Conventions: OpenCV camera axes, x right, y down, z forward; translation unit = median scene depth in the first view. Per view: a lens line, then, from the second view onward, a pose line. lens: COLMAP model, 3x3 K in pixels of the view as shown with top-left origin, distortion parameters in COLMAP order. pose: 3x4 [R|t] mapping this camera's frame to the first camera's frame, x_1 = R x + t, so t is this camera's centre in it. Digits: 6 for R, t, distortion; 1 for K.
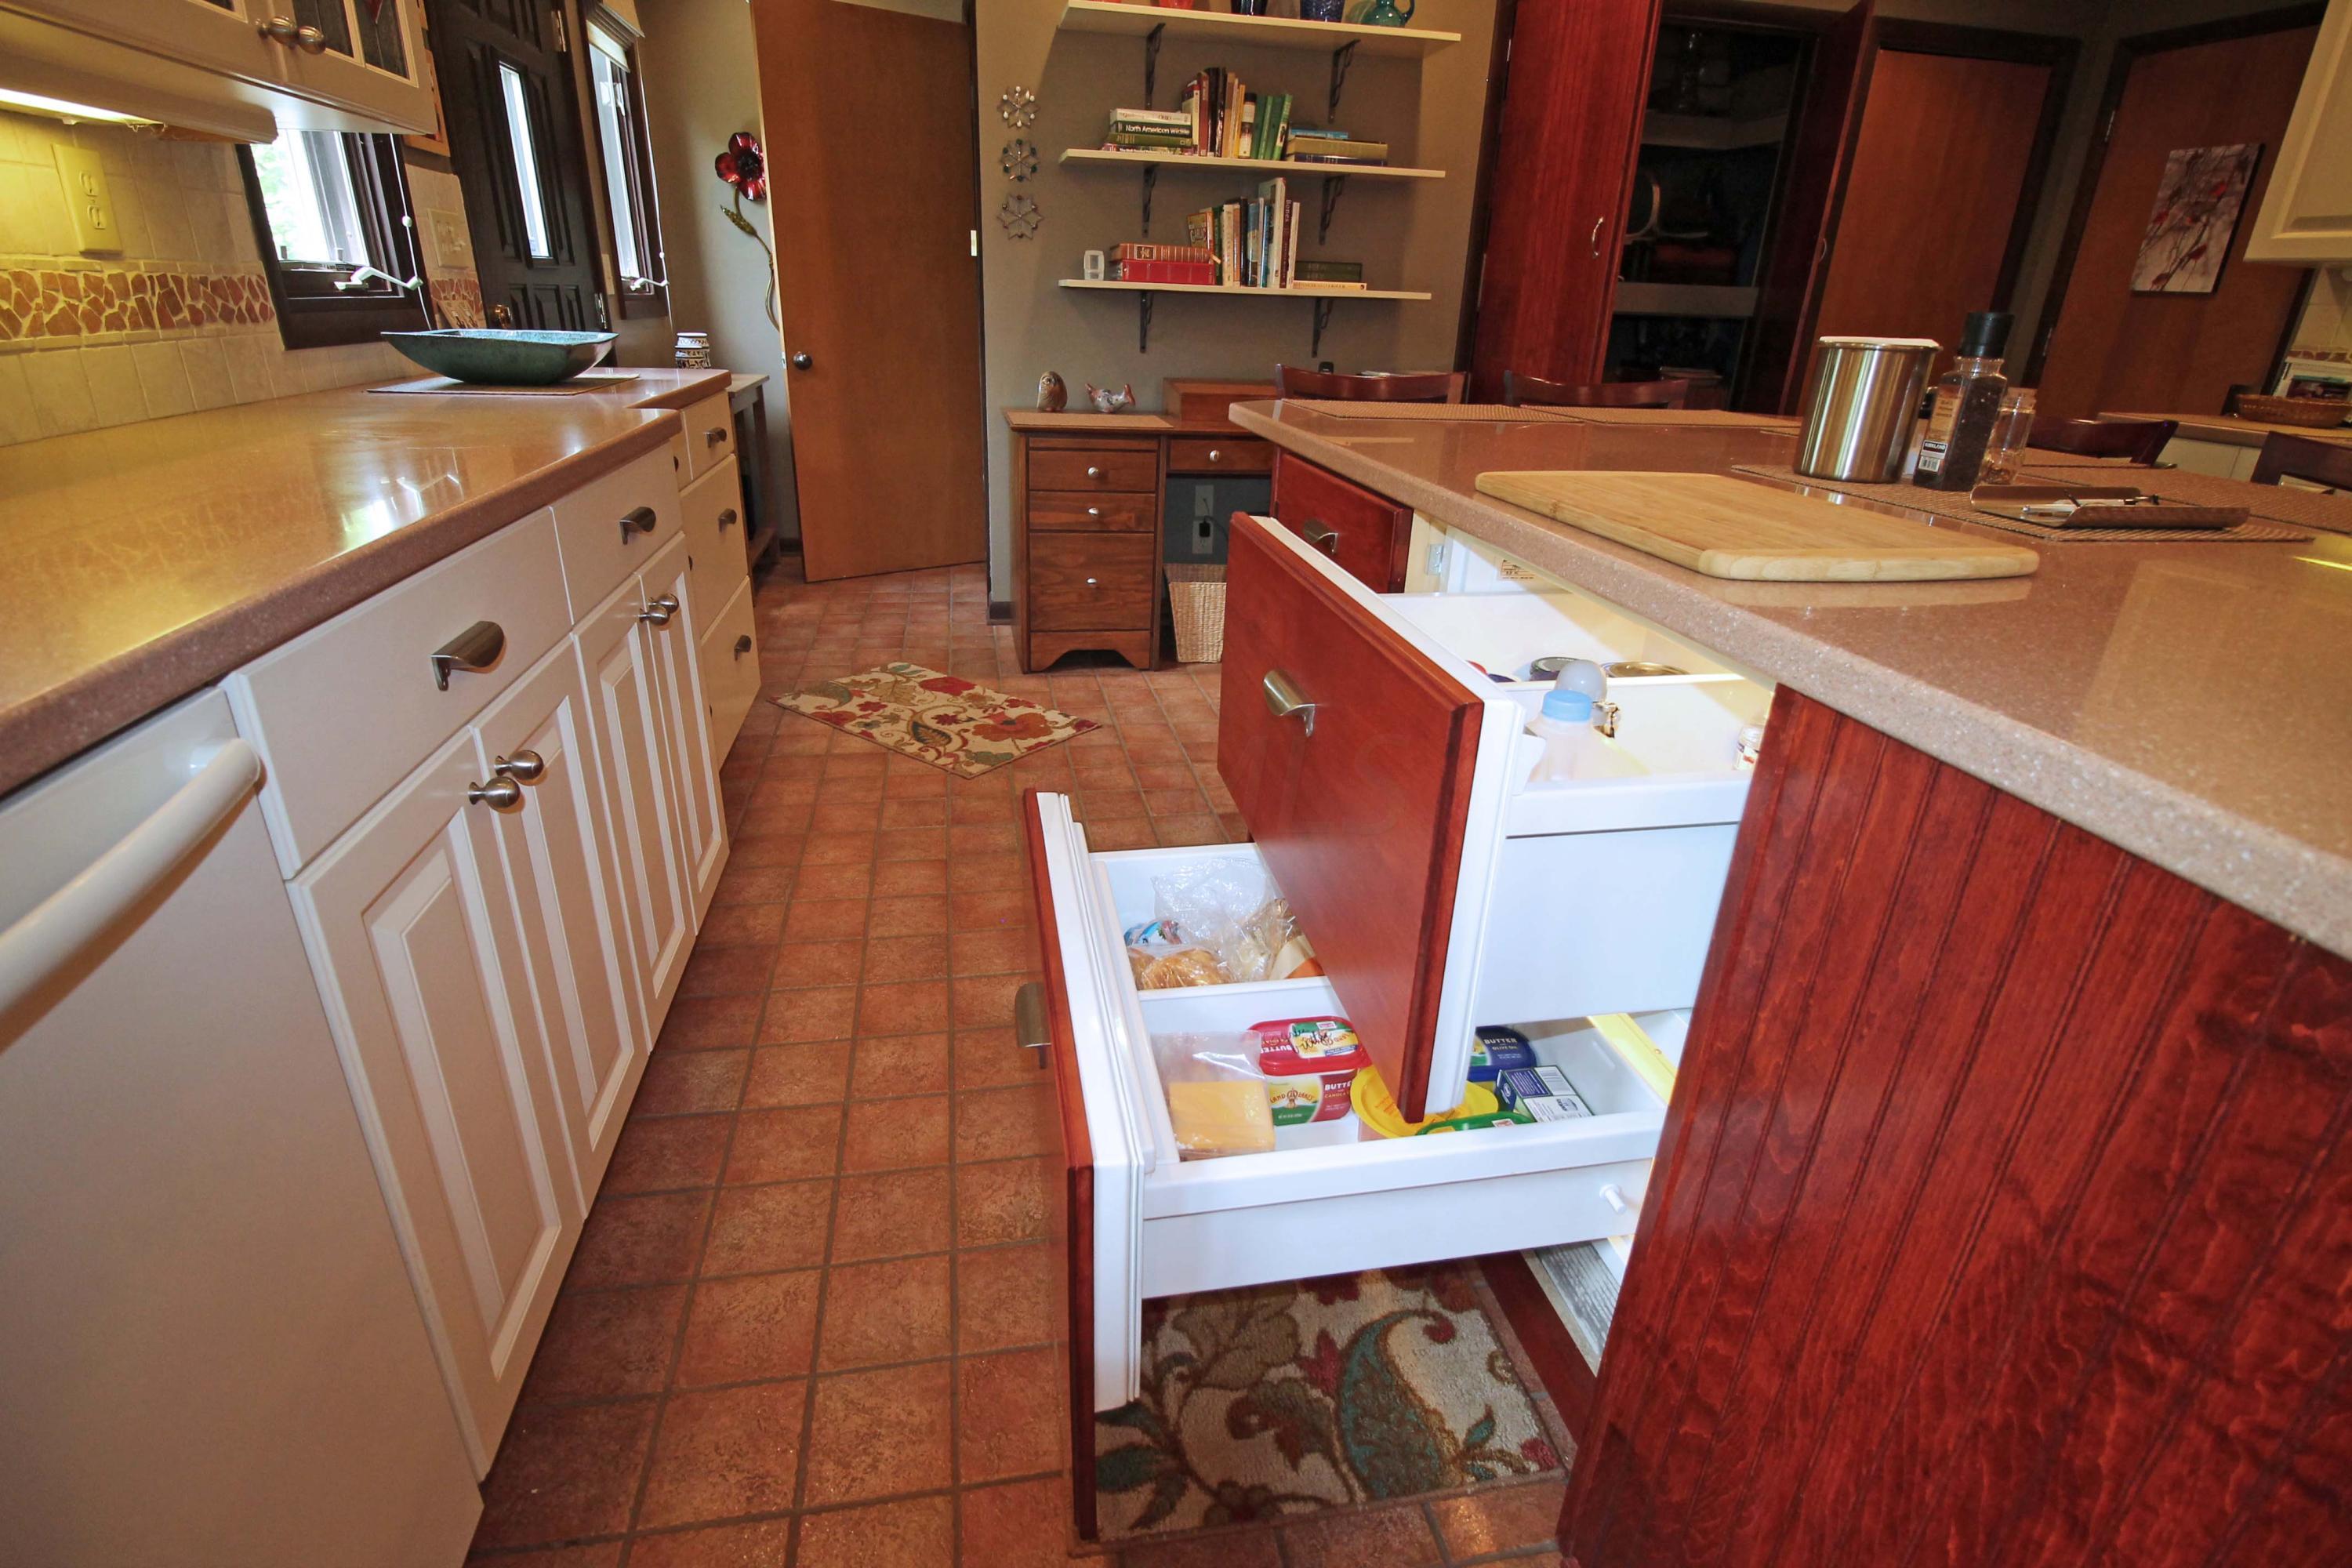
lens RADIAL K [[1106.8, 0, 1169.3], [0, 1106.8, 761.5], [0, 0, 1]] dist [-0.008602, -0.007048]
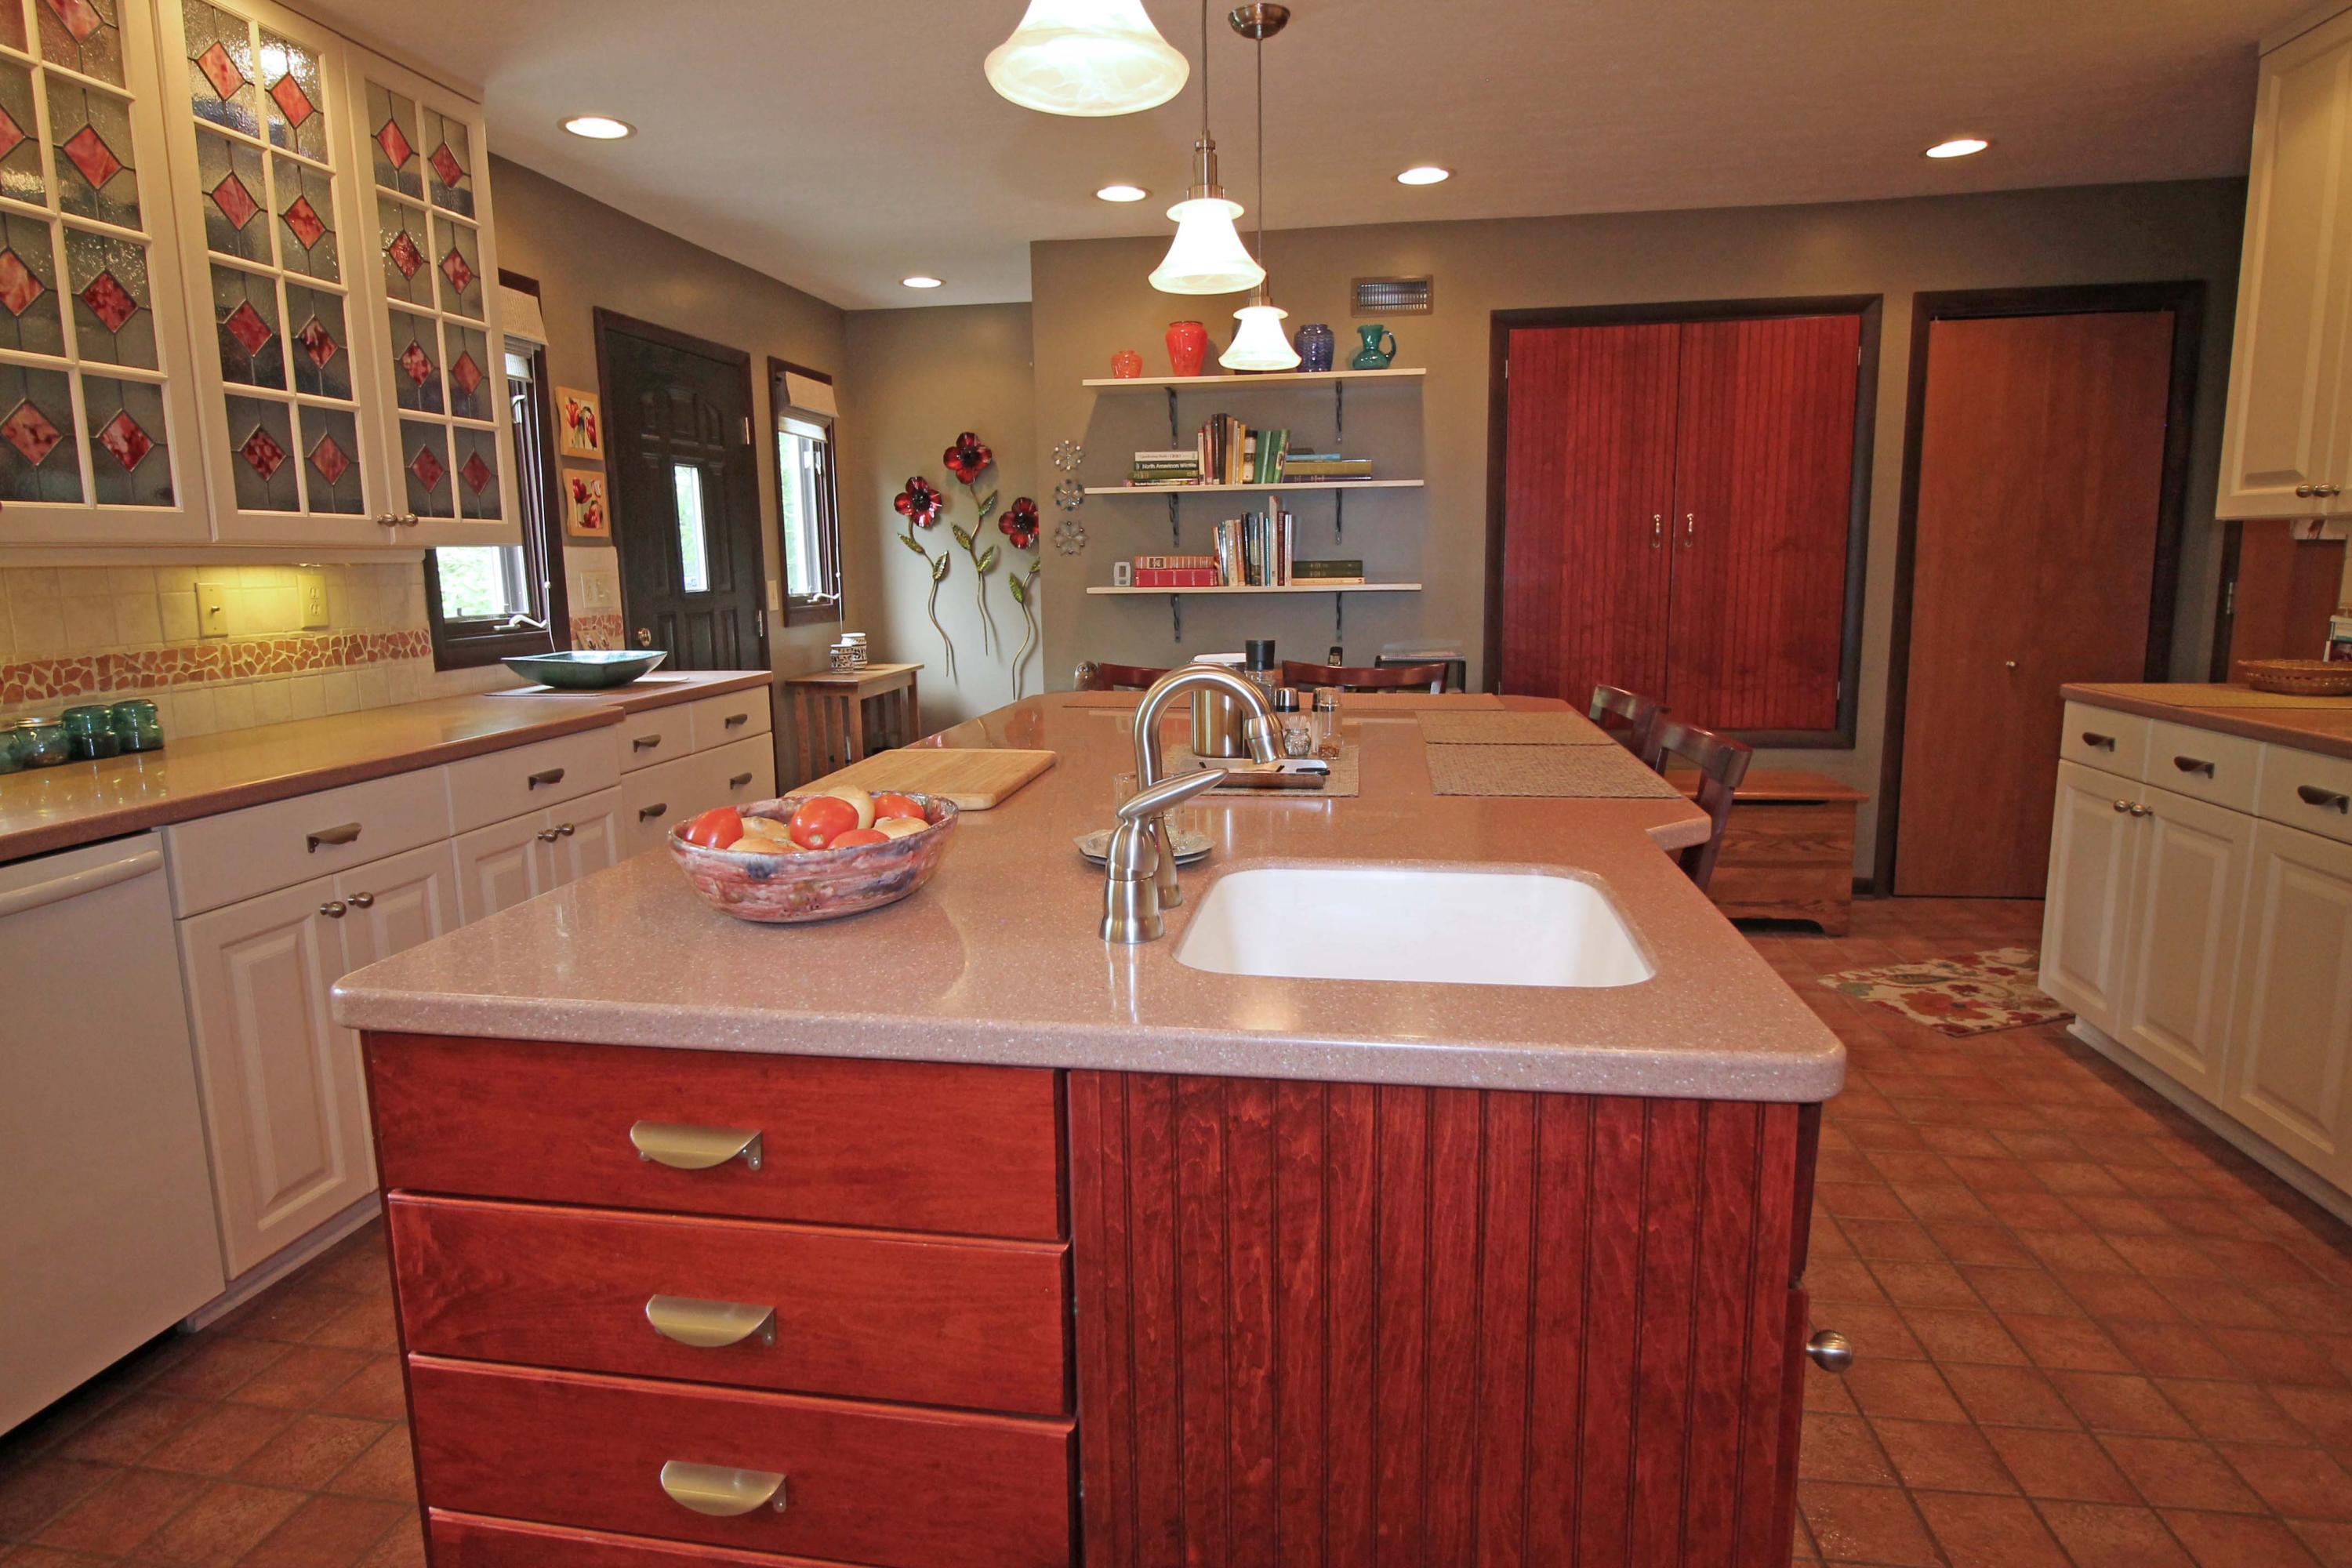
lens RADIAL K [[1290.7, 0, 1166.7], [0, 1290.7, 768.4], [0, 0, 1]] dist [0.001442, -0.006779]
pose [[0.941975, 0.008726, -0.335569, 0.497442], [-0.087176, 0.971723, -0.219443, 0.051155], [0.324165, 0.235963, 0.916099, -0.212339]]
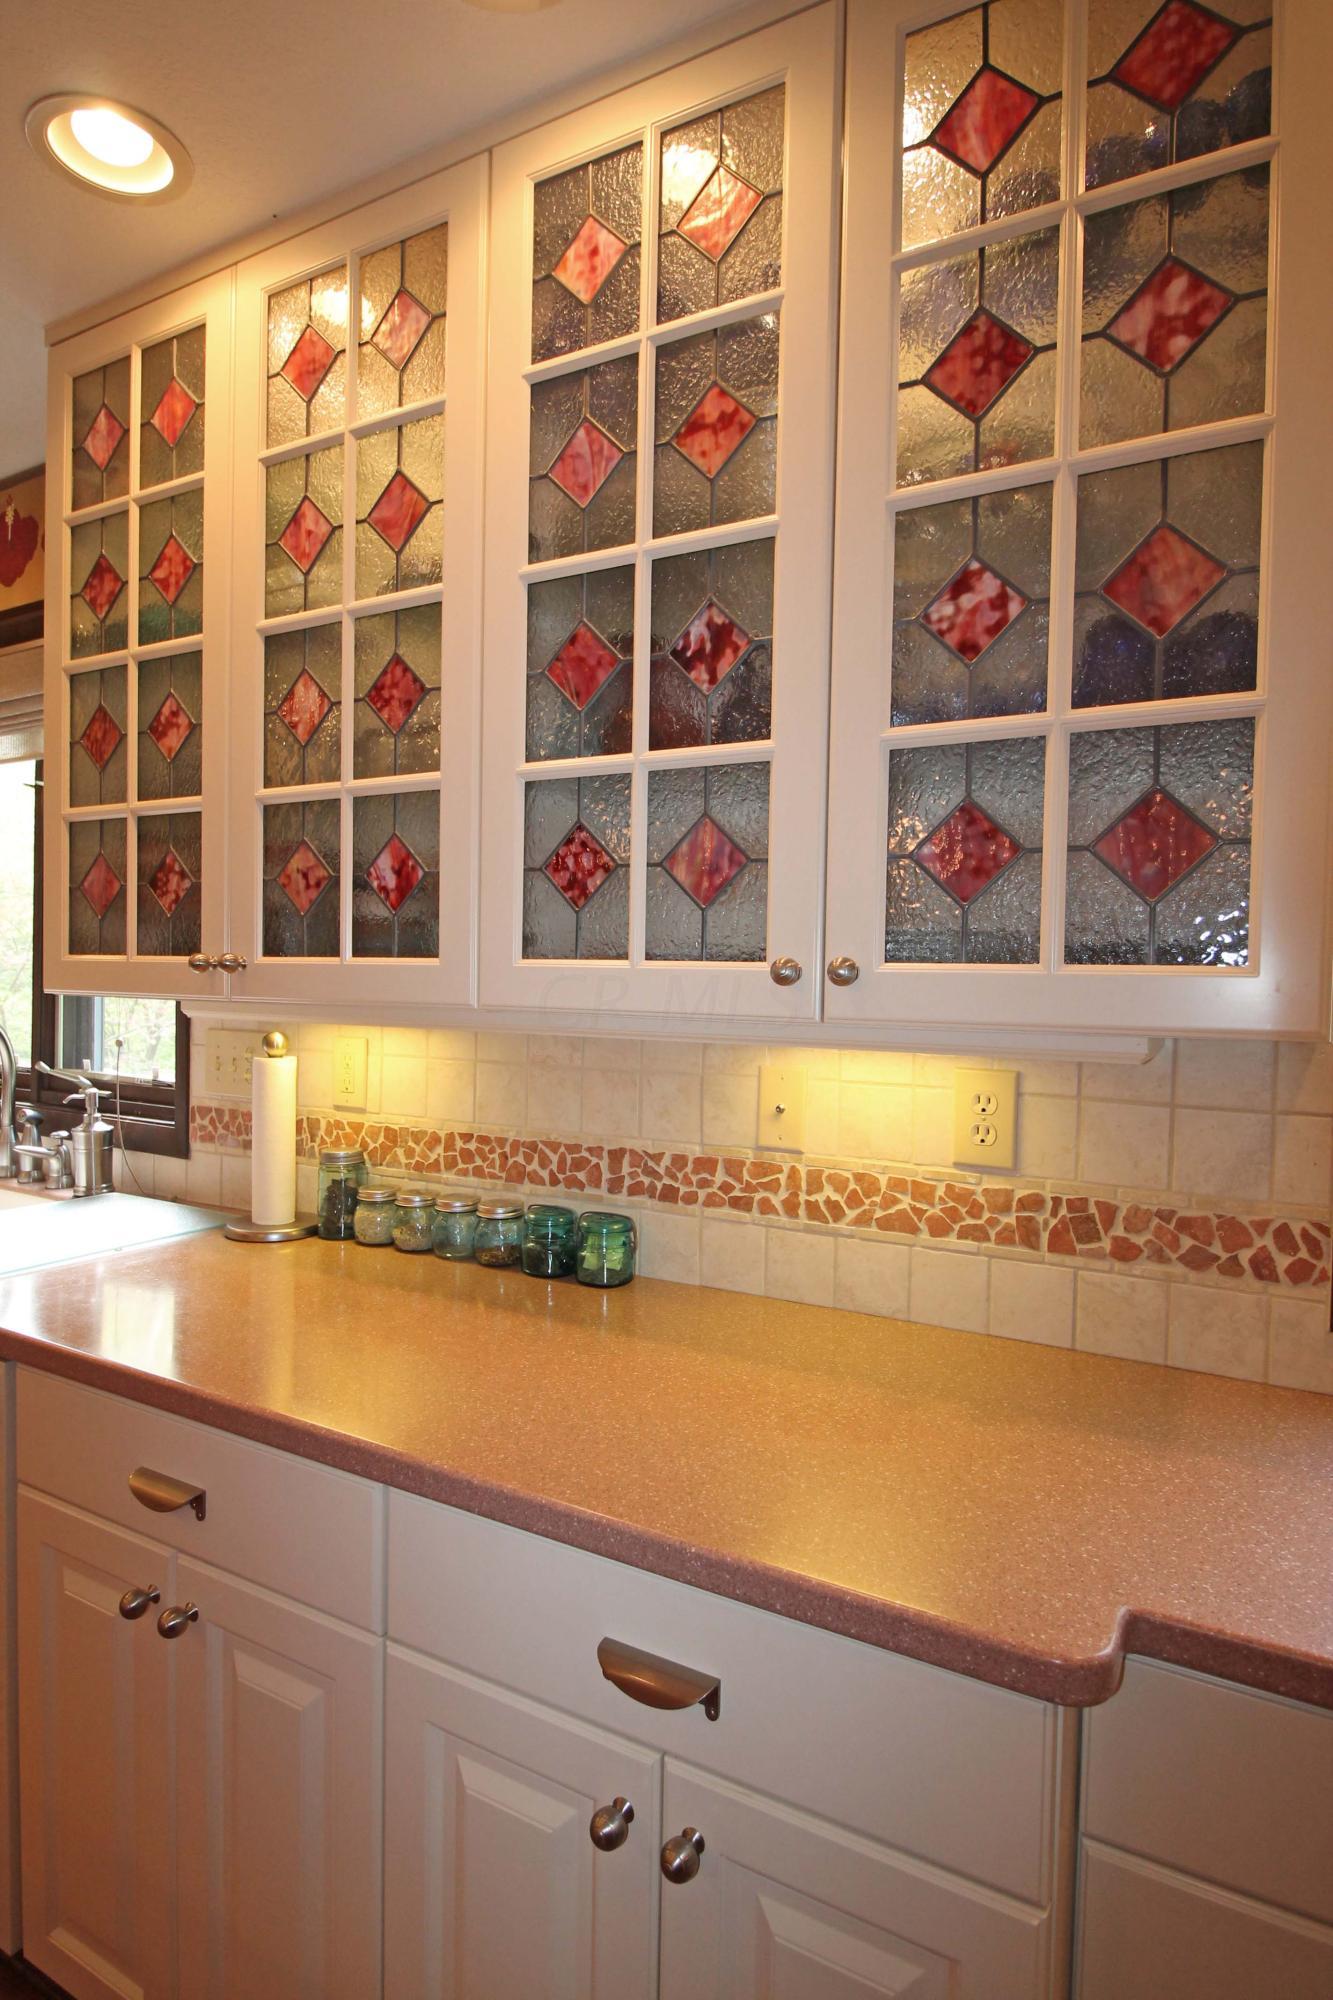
lens RADIAL K [[1077.7, 0, 656.3], [0, 1077.7, 997.2], [0, 0, 1]] dist [0.002899, -0.012913]
pose [[-0.643909, -0.026277, -0.764651, -0.026672], [-0.328623, 0.912026, 0.245391, -0.339978], [0.690933, 0.409291, -0.595896, 0.595573]]
